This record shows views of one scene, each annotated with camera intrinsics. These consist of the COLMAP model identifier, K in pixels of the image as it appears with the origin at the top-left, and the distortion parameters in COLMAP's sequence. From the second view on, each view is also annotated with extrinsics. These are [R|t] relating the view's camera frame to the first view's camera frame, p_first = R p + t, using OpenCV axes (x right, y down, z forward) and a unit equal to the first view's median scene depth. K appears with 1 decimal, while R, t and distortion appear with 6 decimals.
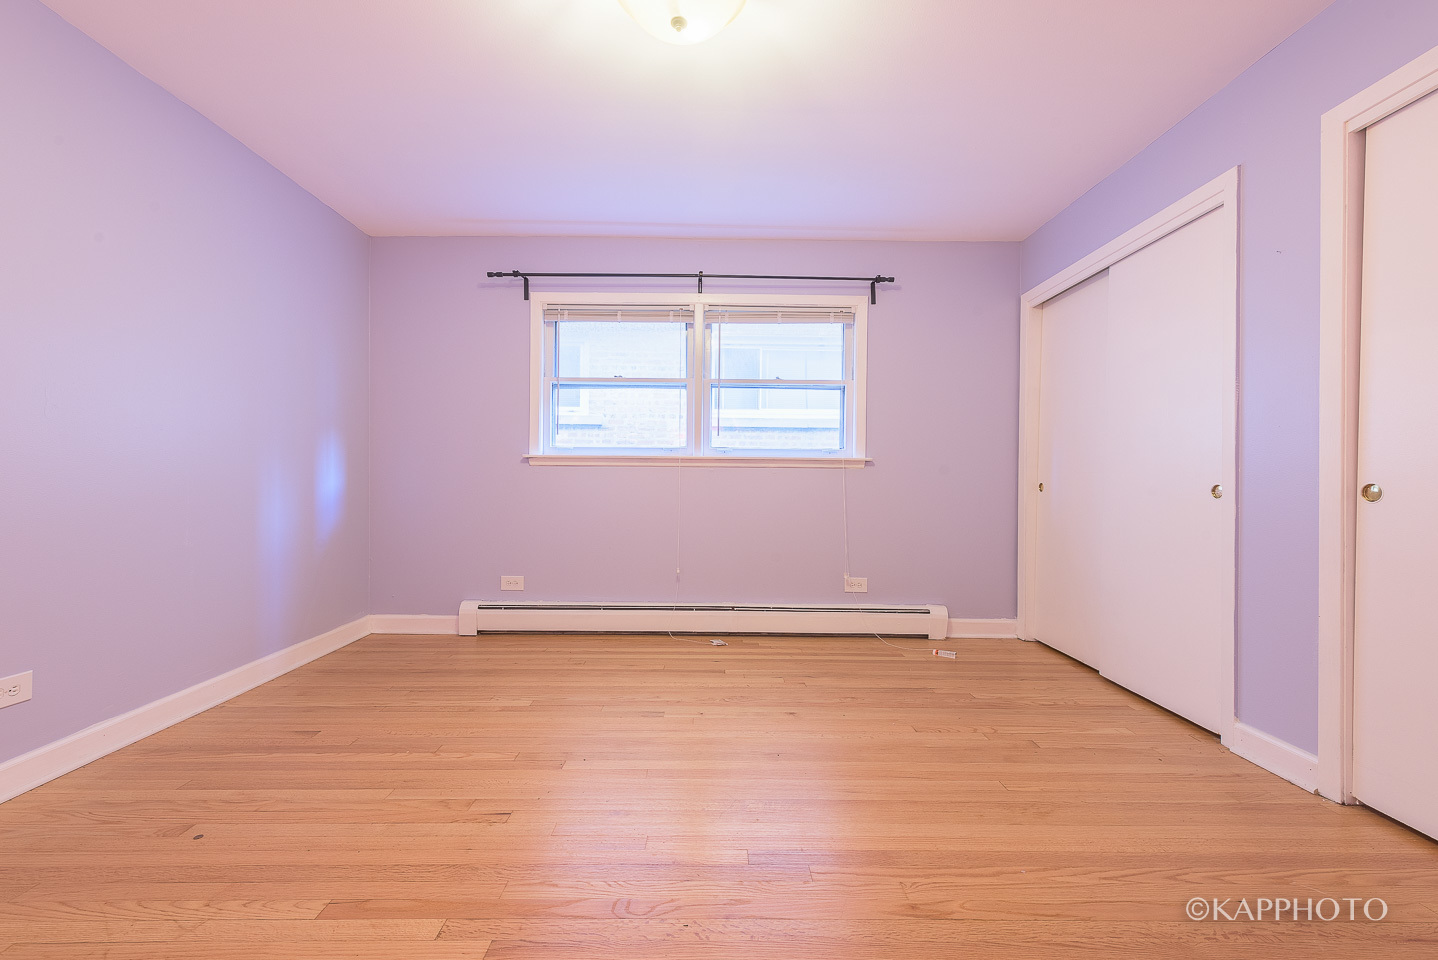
lens RADIAL K [[577.8, 0, 767.5], [0, 577.8, 481.2], [0, 0, 1]] dist [0.007013, -0.000367]
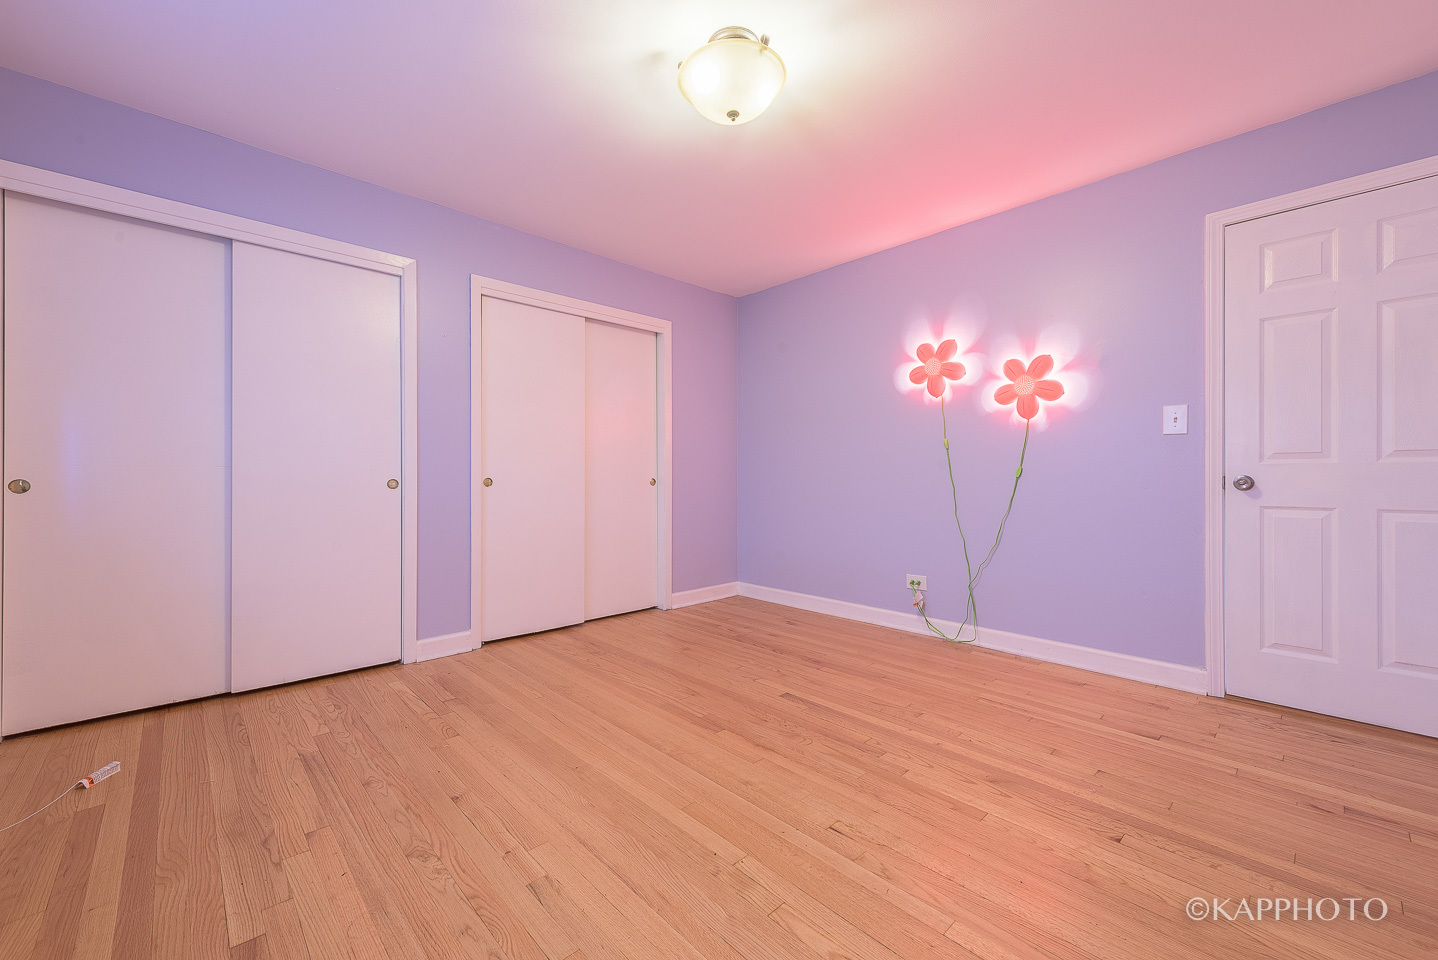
lens RADIAL K [[630.8, 0, 716.3], [0, 630.8, 474.0], [0, 0, 1]] dist [0.006056, -0.001028]
pose [[-0.648407, -0.000712, 0.761294, -0.534332], [-0.002268, 0.999997, -0.000996, -0.004322], [-0.761291, -0.002372, -0.648406, 0.872572]]
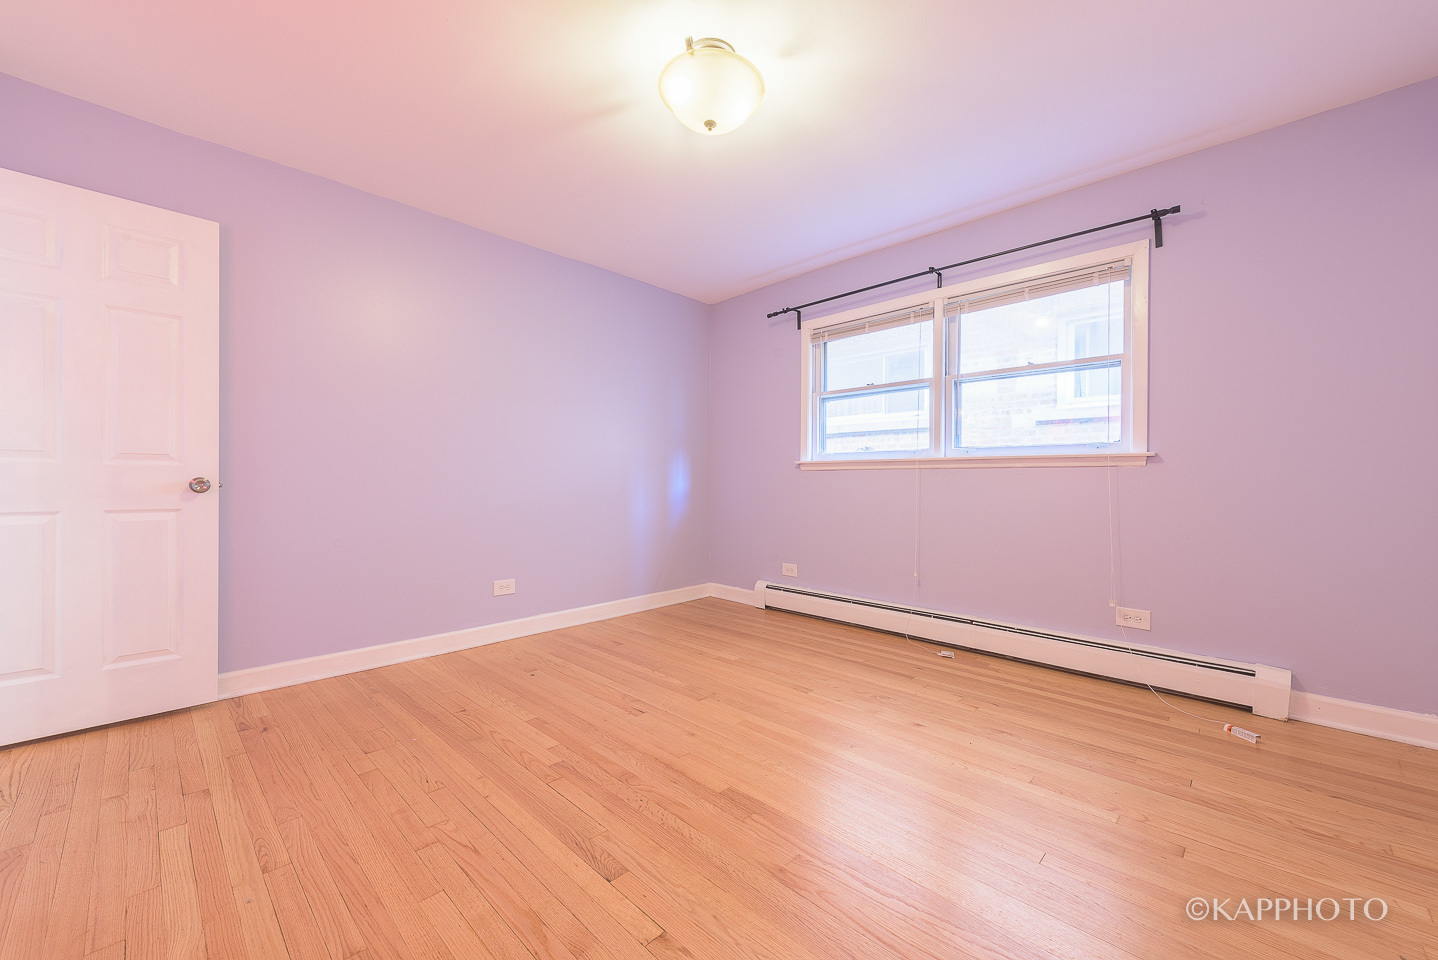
lens RADIAL K [[603.4, 0, 719.0], [0, 603.4, 480.0], [0, 0, 1]] dist [0.005777, -0.000443]
pose [[0.685533, -0.006888, -0.728009, 0.375995], [0.000051, 0.999956, -0.009413, 0.003745], [0.728041, 0.006415, 0.685503, 0.048489]]
